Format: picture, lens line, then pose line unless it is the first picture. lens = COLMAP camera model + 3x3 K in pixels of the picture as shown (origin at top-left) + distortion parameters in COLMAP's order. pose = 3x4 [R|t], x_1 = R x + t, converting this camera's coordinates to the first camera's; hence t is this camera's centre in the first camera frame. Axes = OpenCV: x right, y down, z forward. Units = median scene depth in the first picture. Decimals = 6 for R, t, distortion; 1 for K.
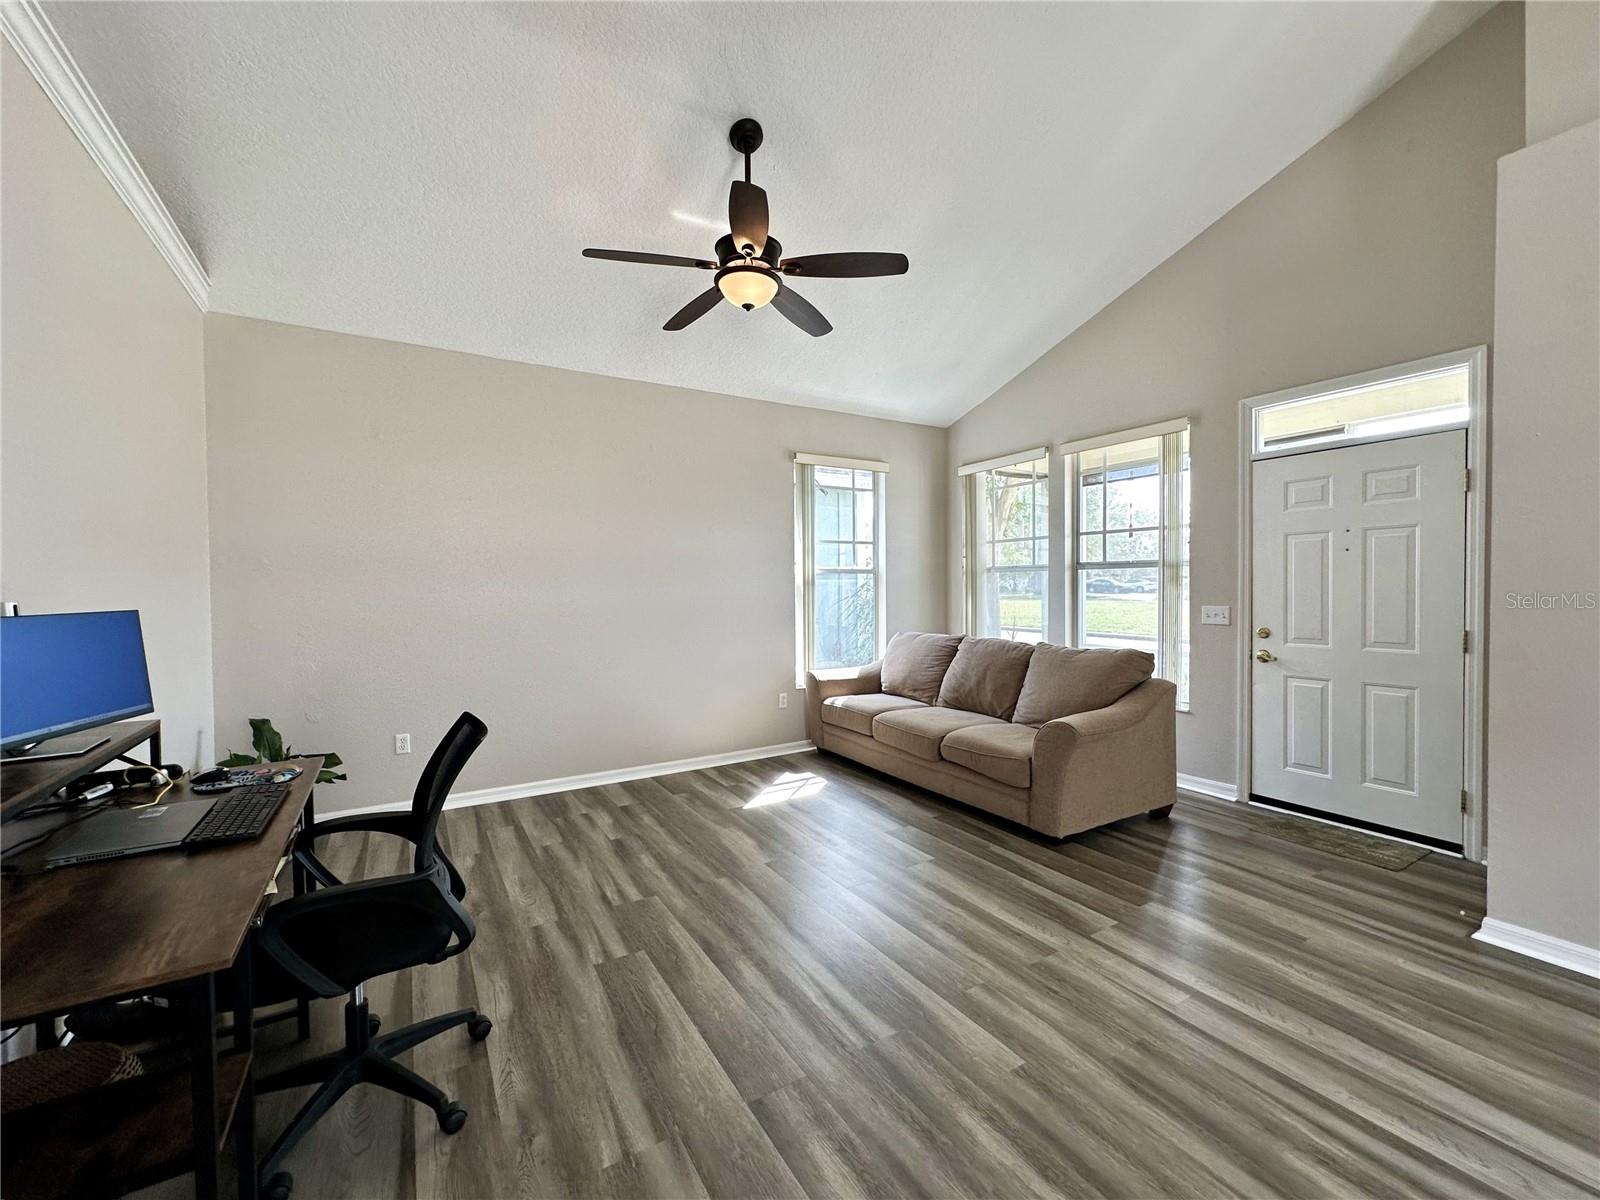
lens RADIAL K [[666.0, 0, 813.6], [0, 666.0, 598.9], [0, 0, 1]] dist [-0.000881, 0.001184]
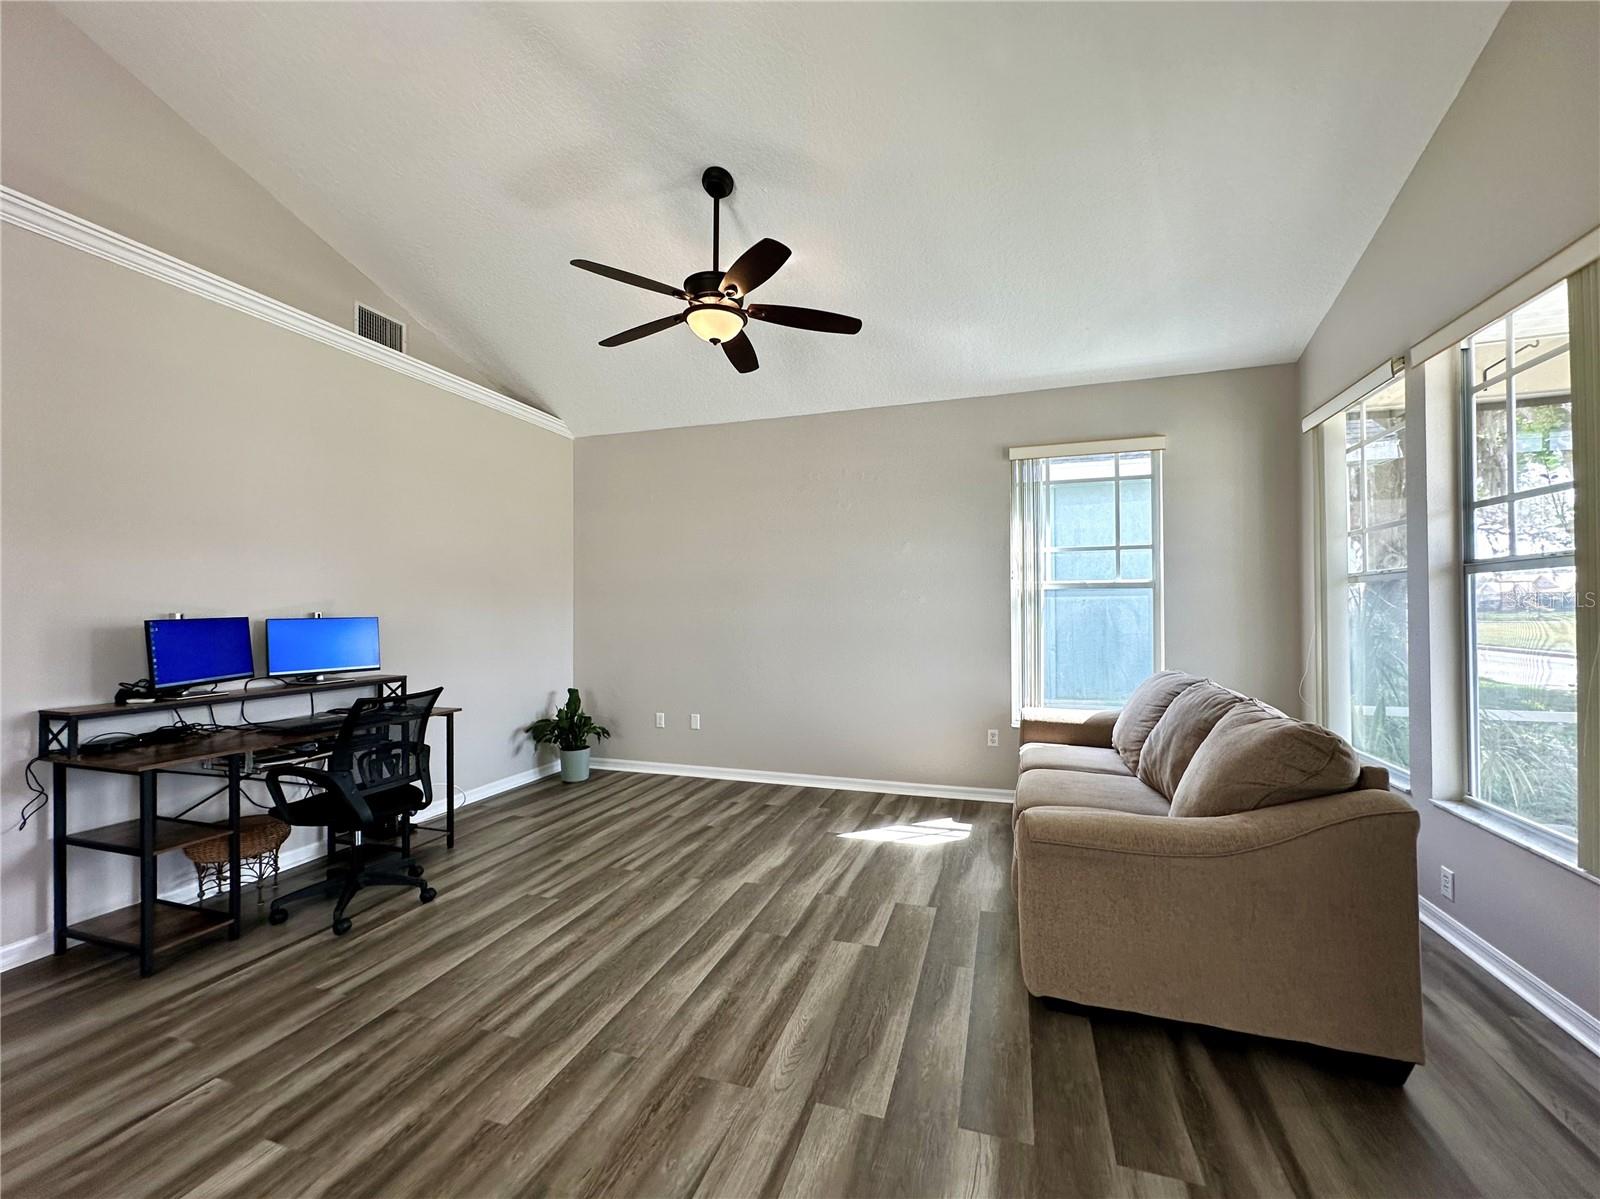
lens RADIAL K [[665.5, 0, 793.3], [0, 665.5, 596.4], [0, 0, 1]] dist [-0.001188, -0.000213]
pose [[0.635982, -0.009333, -0.771648, 0.595307], [-0.015903, 0.999556, -0.025196, -0.005288], [0.771540, 0.028296, 0.635551, 0.328112]]
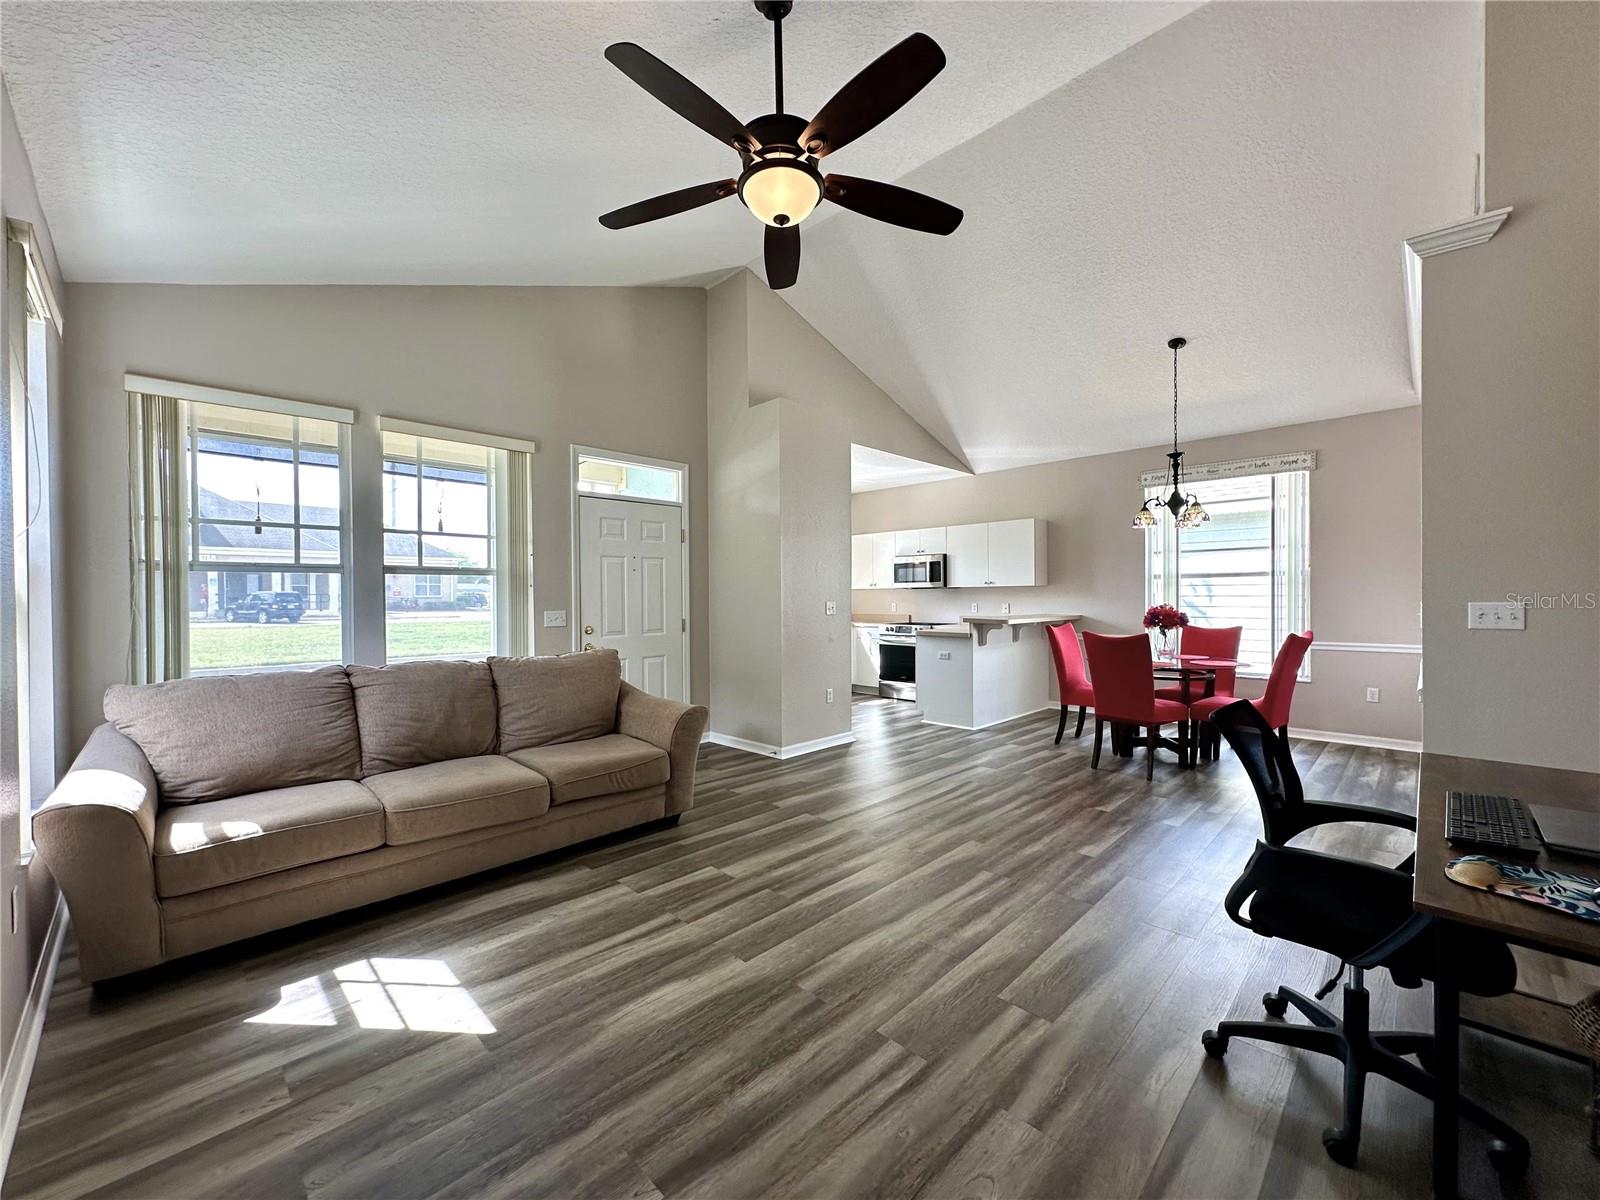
lens RADIAL K [[634.5, 0, 799.9], [0, 634.5, 602.0], [0, 0, 1]] dist [-0.000293, 0.000155]
pose [[-0.234631, -0.001100, 0.972084, -0.614274], [0.025147, 0.999658, 0.007201, -0.002994], [-0.971759, 0.026135, -0.234523, 0.876340]]
